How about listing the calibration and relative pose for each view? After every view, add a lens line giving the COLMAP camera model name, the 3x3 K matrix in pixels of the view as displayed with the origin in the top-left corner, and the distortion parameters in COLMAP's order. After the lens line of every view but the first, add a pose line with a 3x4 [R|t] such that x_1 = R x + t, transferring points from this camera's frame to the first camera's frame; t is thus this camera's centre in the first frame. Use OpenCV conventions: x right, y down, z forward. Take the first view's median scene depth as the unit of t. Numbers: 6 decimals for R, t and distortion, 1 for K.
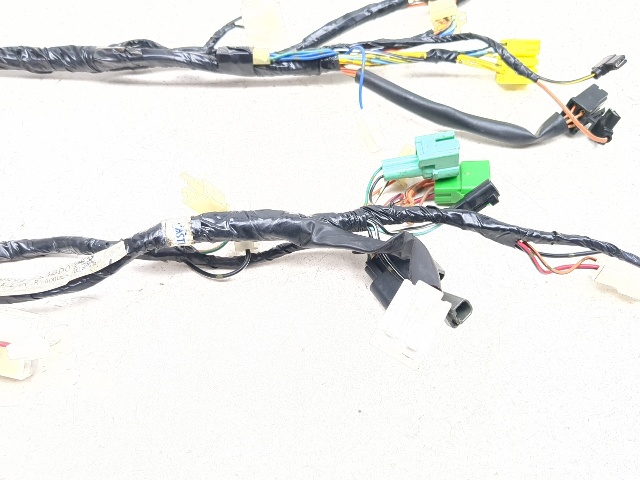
lens RADIAL K [[593.6, 0, 321.7], [0, 593.6, 230.1], [0, 0, 1]] dist [0.006195, -0.019941]
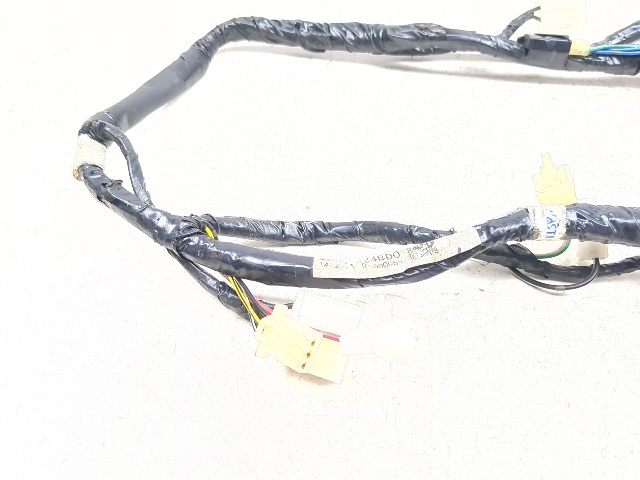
lens RADIAL K [[593.6, 0, 321.7], [0, 593.6, 230.1], [0, 0, 1]] dist [0.006195, -0.019941]
pose [[0.990284, 0.098015, -0.098642, -0.362376], [-0.107130, 0.989999, -0.091793, 0.094087], [0.088658, 0.101469, 0.990880, 0.133062]]
